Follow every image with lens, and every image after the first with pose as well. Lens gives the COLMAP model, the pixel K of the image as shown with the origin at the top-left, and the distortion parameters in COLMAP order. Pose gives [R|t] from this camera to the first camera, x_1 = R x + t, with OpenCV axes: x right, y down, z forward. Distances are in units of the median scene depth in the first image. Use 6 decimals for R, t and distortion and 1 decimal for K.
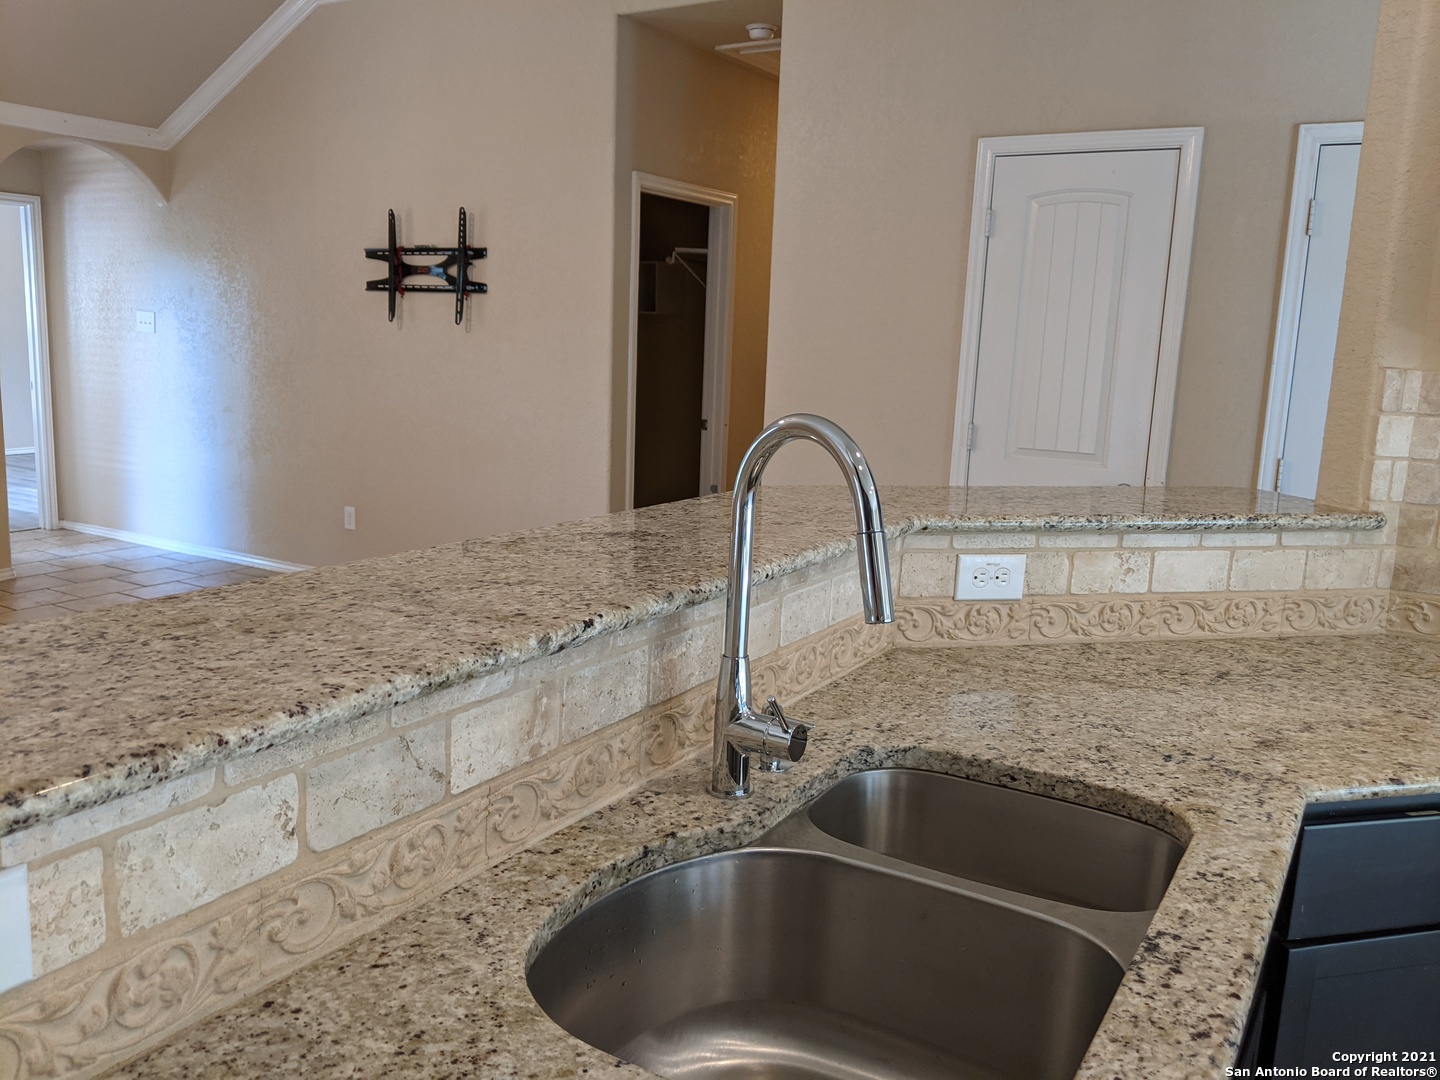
lens RADIAL K [[1163.1, 0, 729.5], [0, 1163.1, 539.0], [0, 0, 1]] dist [0.063231, -0.104978]
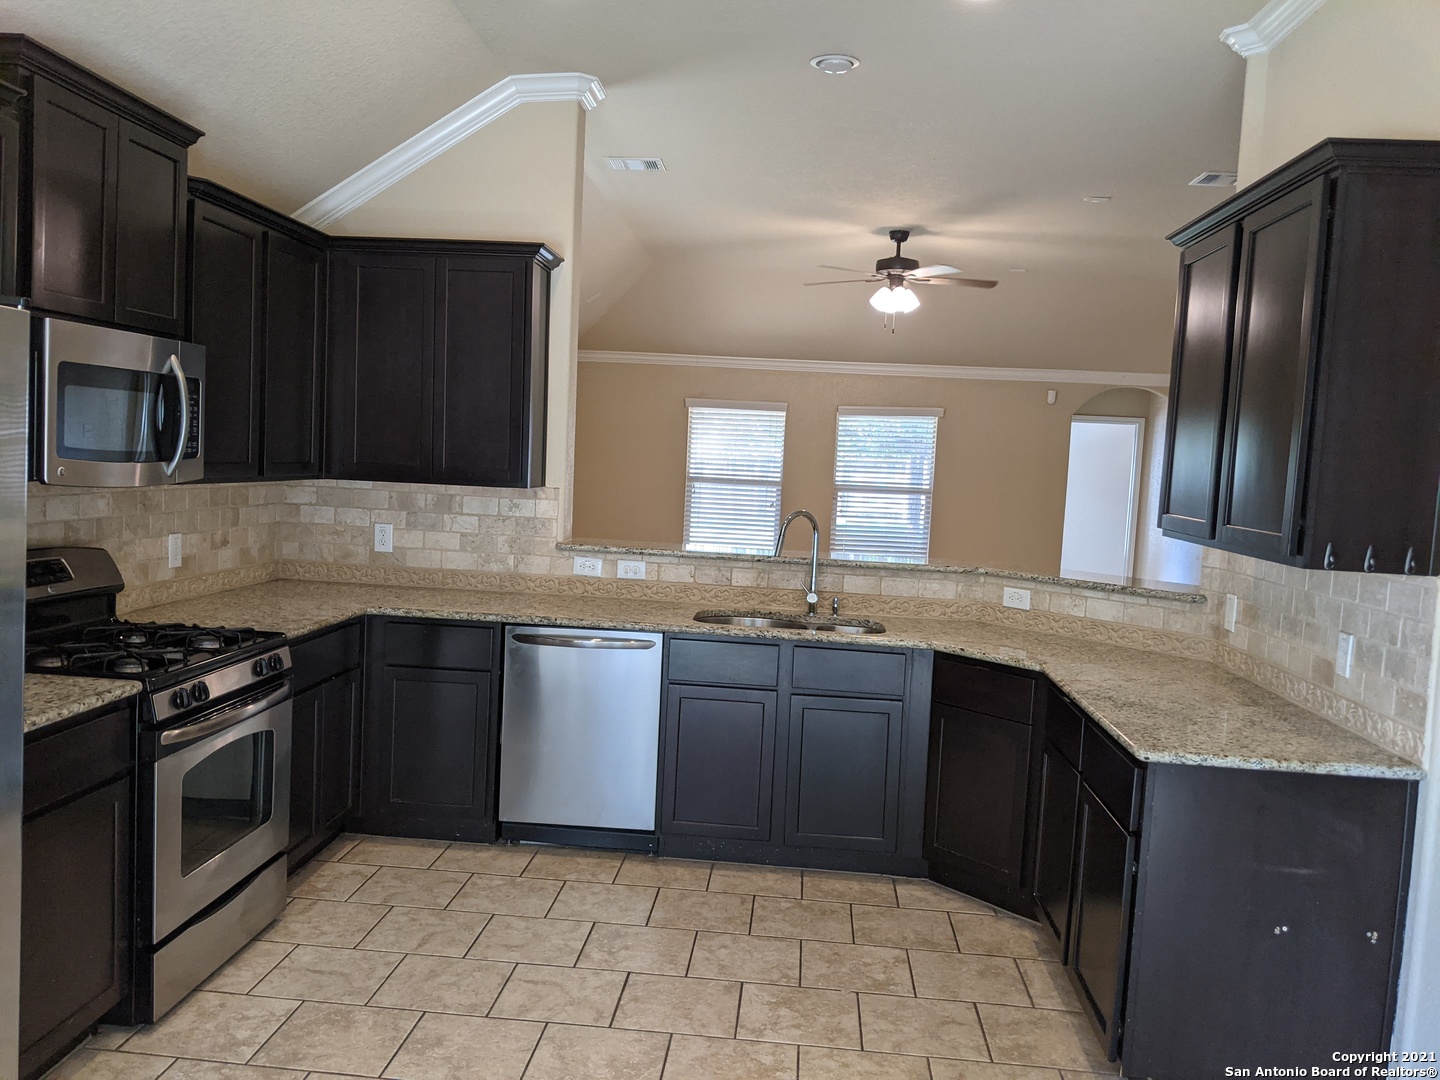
lens RADIAL K [[1163.1, 0, 676.4], [0, 1163.1, 583.7], [0, 0, 1]] dist [0.063231, -0.104978]
pose [[0.416822, 0.085250, -0.904982, 2.057894], [-0.190079, 0.981756, 0.004934, 0.121261], [0.888892, 0.169961, 0.425422, -0.630236]]
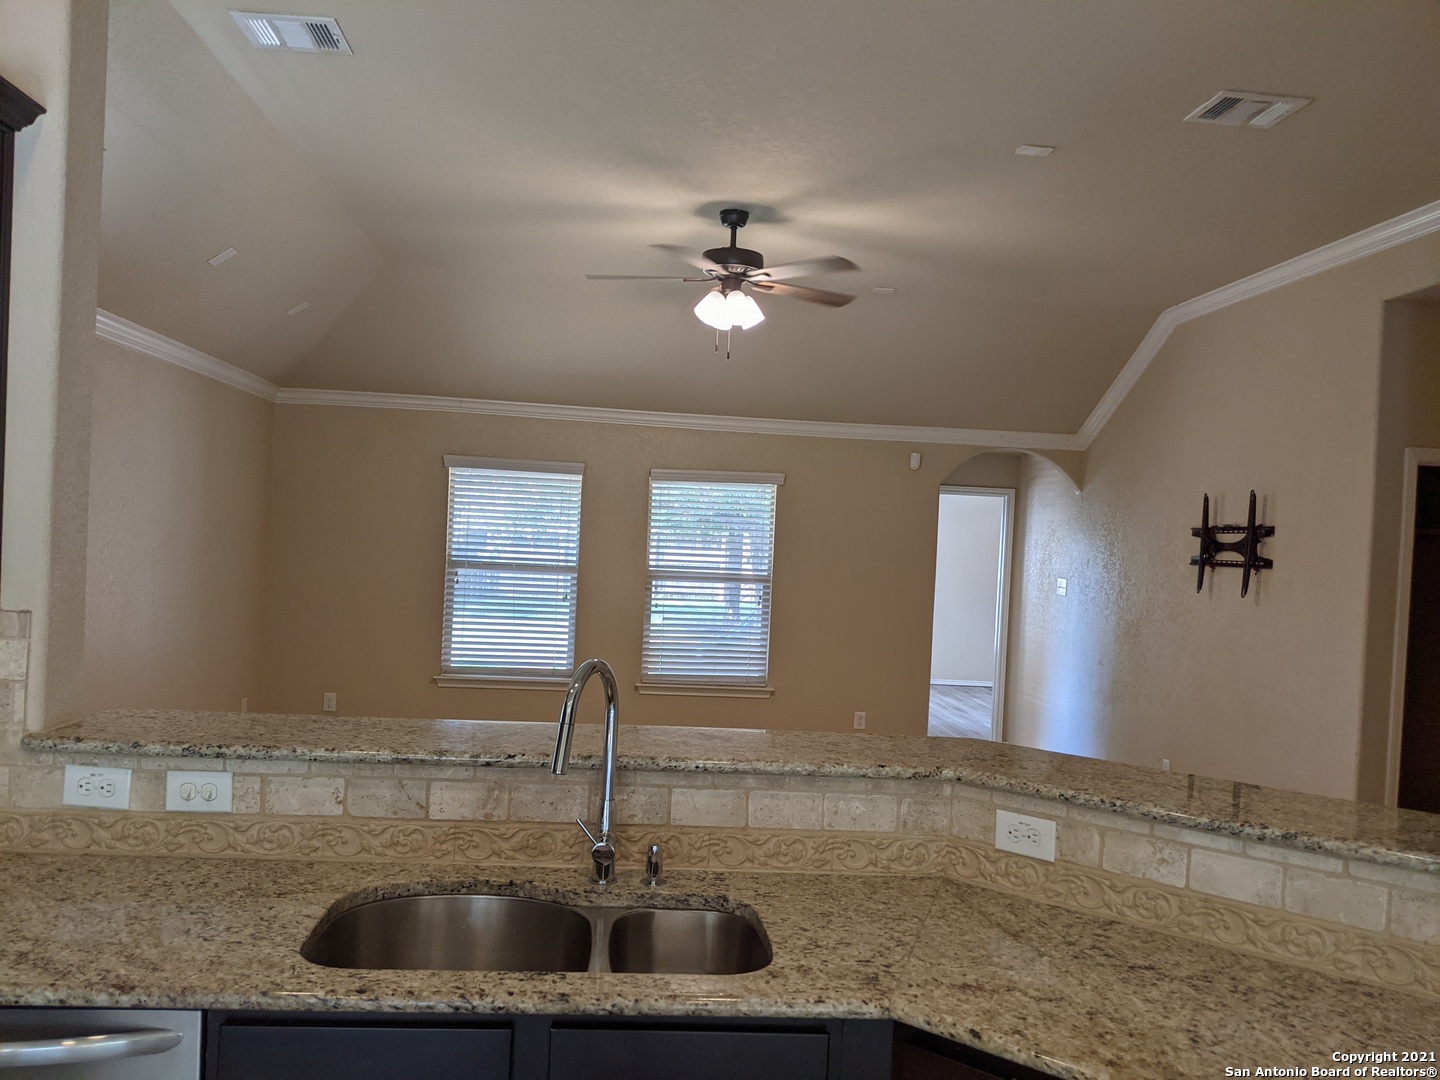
lens RADIAL K [[1163.1, 0, 717.8], [0, 1163.1, 550.2], [0, 0, 1]] dist [0.063231, -0.104978]
pose [[0.585387, 0.000342, -0.810754, 0.963979], [-0.168335, 0.978259, -0.121130, -0.050597], [0.793086, 0.207386, 0.572718, 0.039526]]
